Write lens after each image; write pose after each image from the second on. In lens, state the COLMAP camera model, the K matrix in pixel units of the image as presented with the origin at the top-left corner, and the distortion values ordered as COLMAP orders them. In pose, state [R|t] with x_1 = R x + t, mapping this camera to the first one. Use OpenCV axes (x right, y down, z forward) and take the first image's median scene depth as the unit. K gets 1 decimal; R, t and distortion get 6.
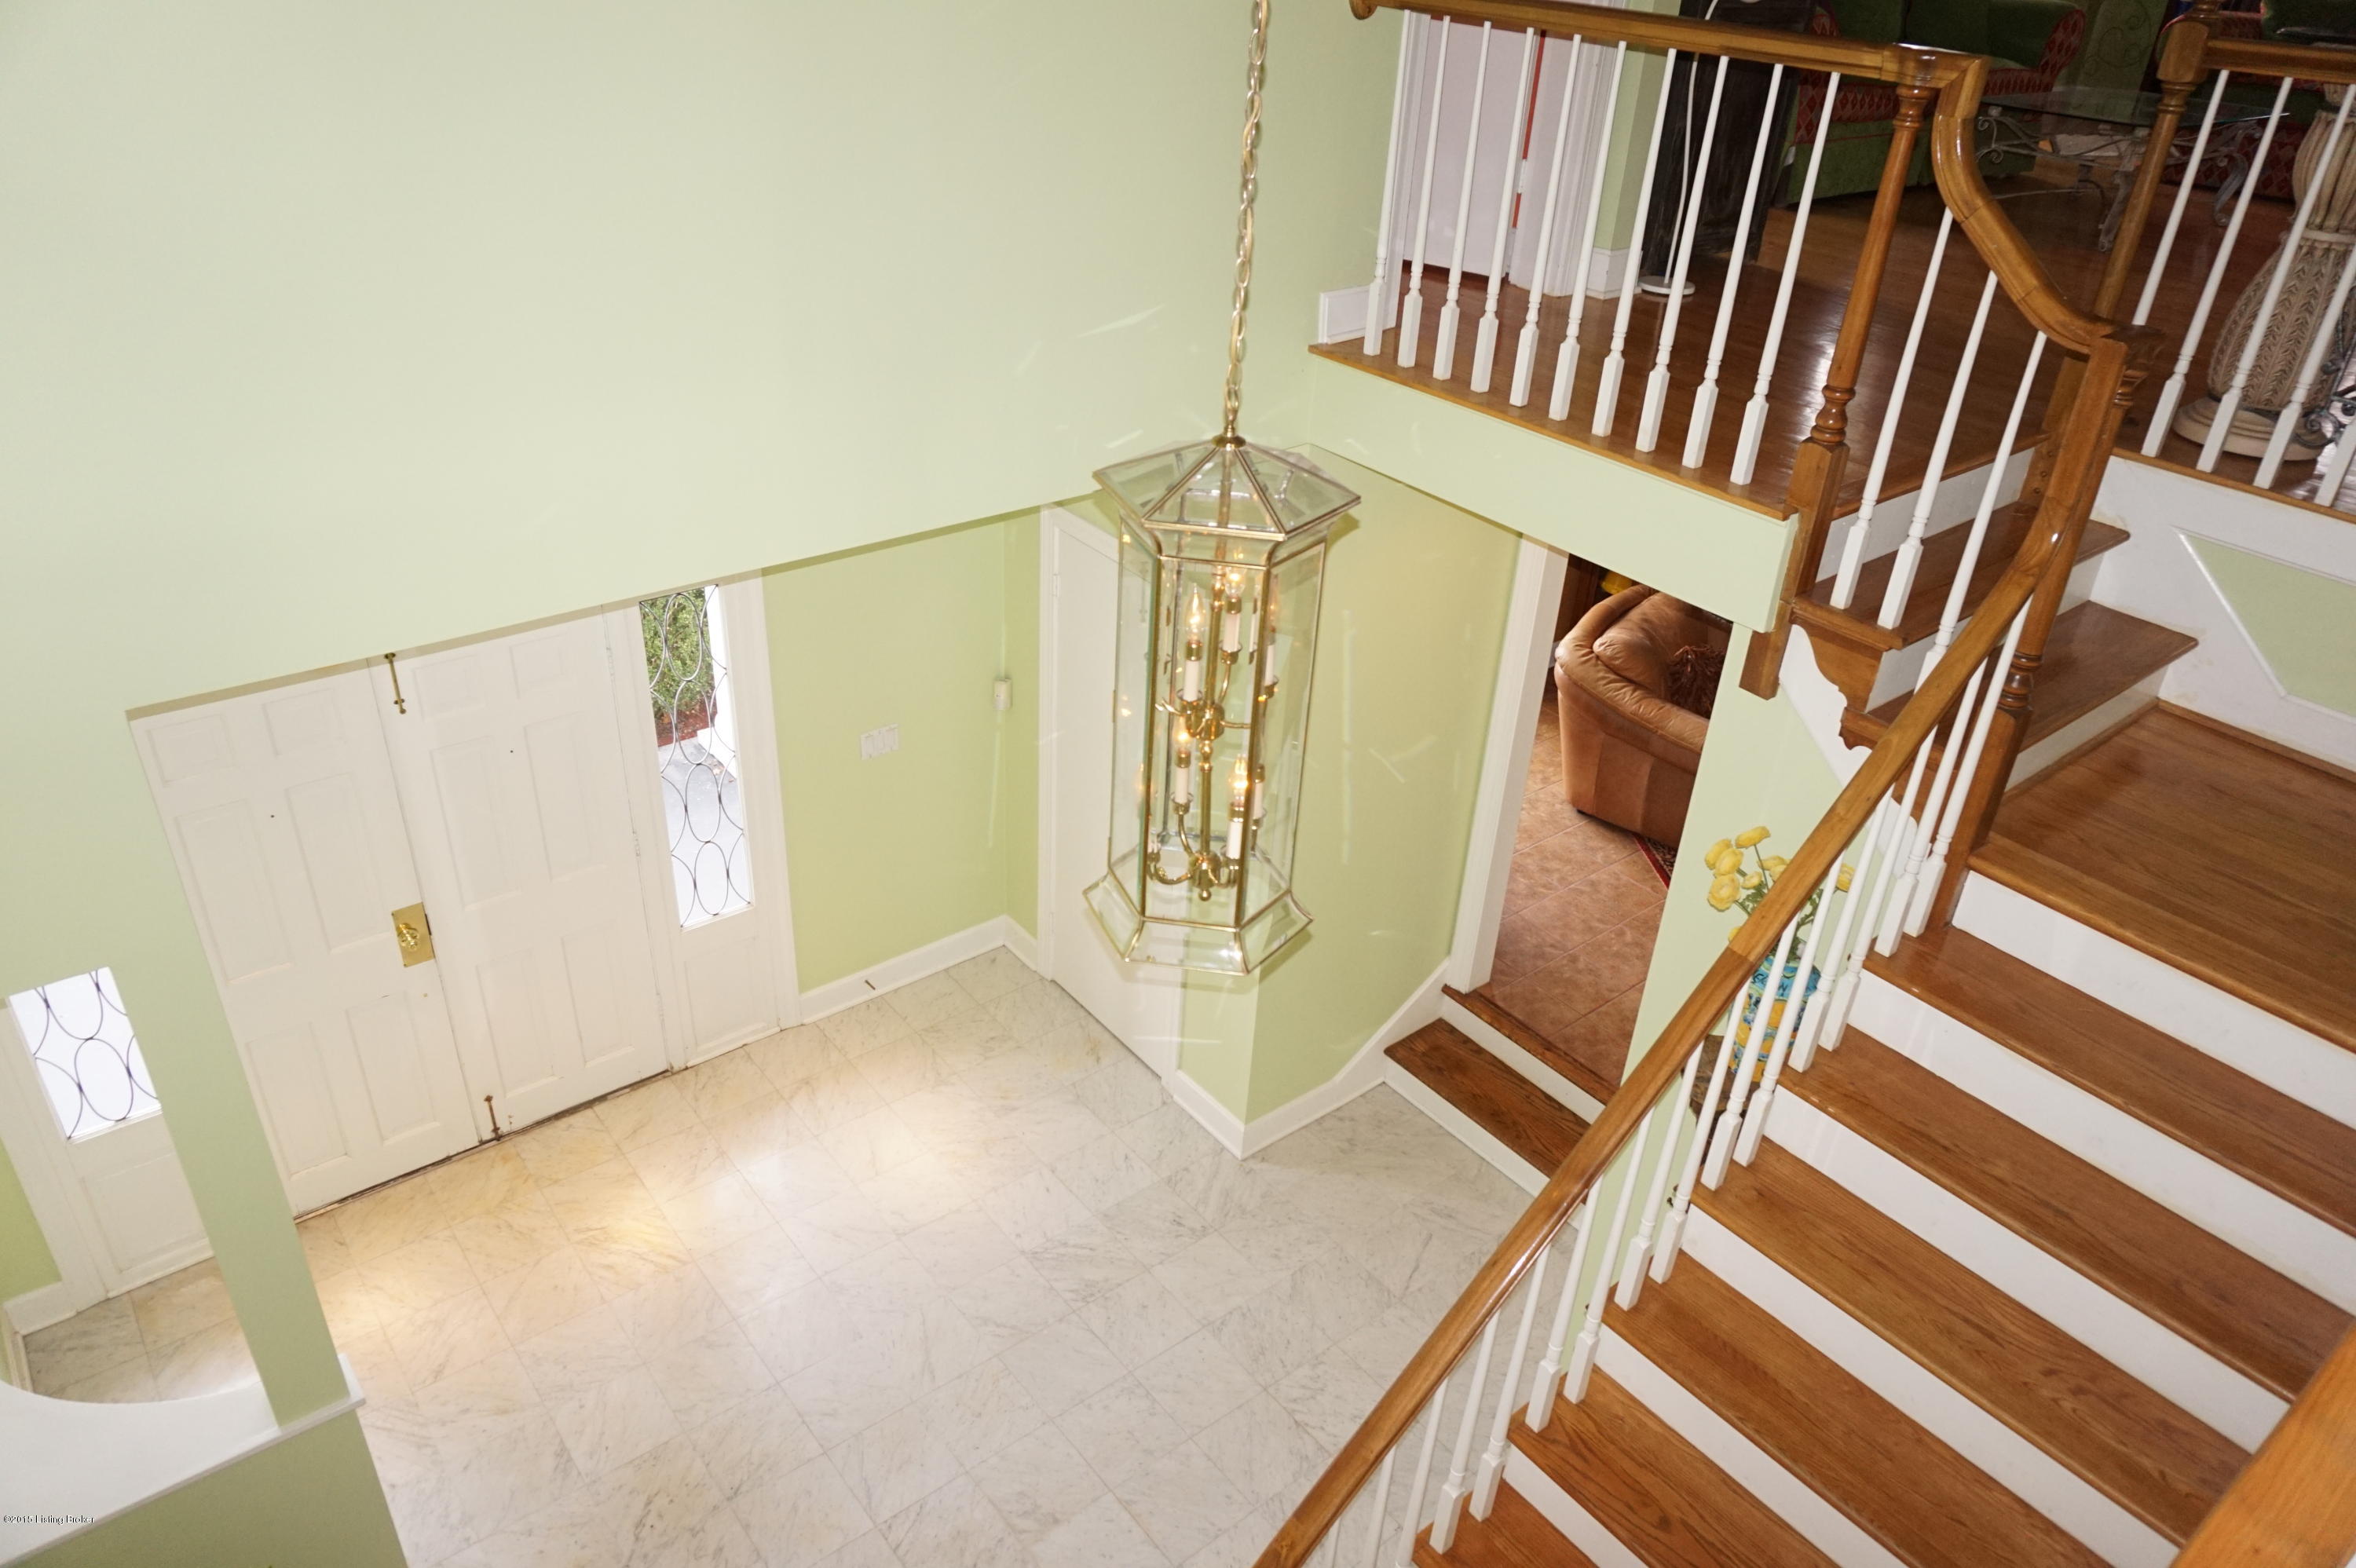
lens RADIAL K [[1590.3, 0, 1172.7], [0, 1590.3, 785.4], [0, 0, 1]] dist [-0.009999, 0.002101]
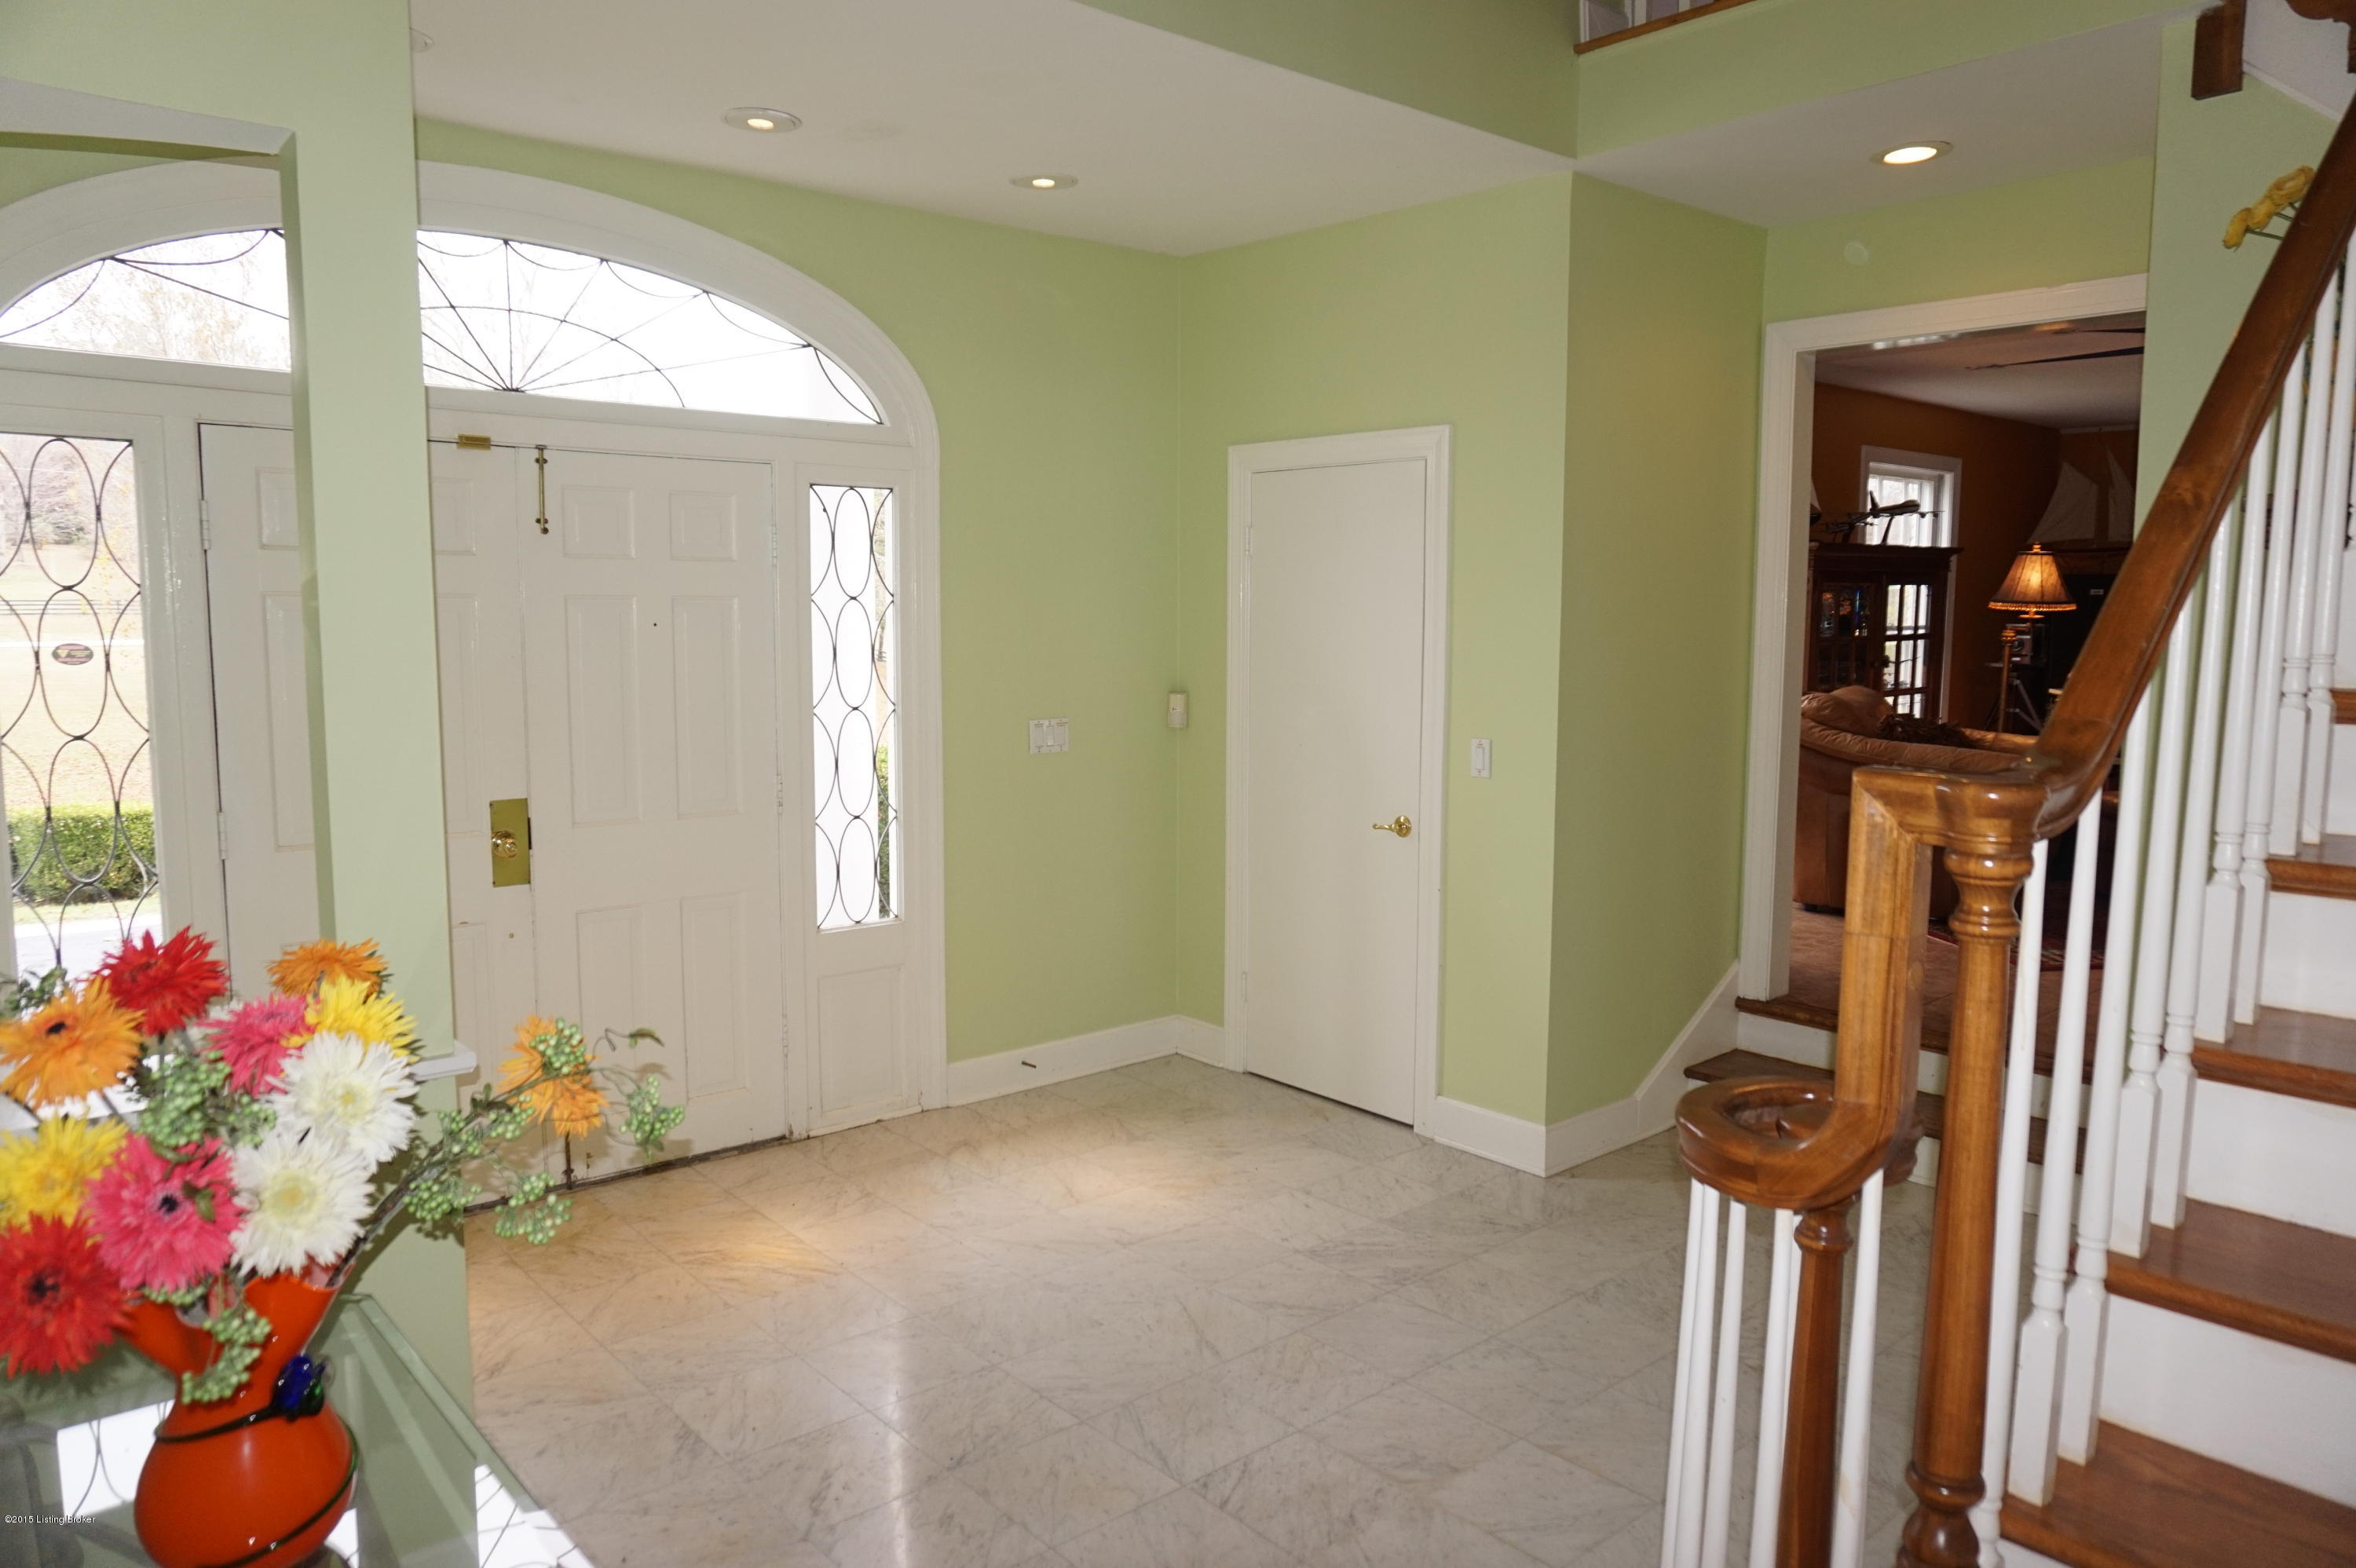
lens RADIAL K [[1590.3, 0, 1180.7], [0, 1590.3, 782.0], [0, 0, 1]] dist [-0.009999, 0.002101]
pose [[0.997642, -0.051716, 0.045113, -0.175671], [0.065797, 0.907637, -0.414567, 0.412002], [-0.019506, 0.416557, 0.908900, 0.255552]]
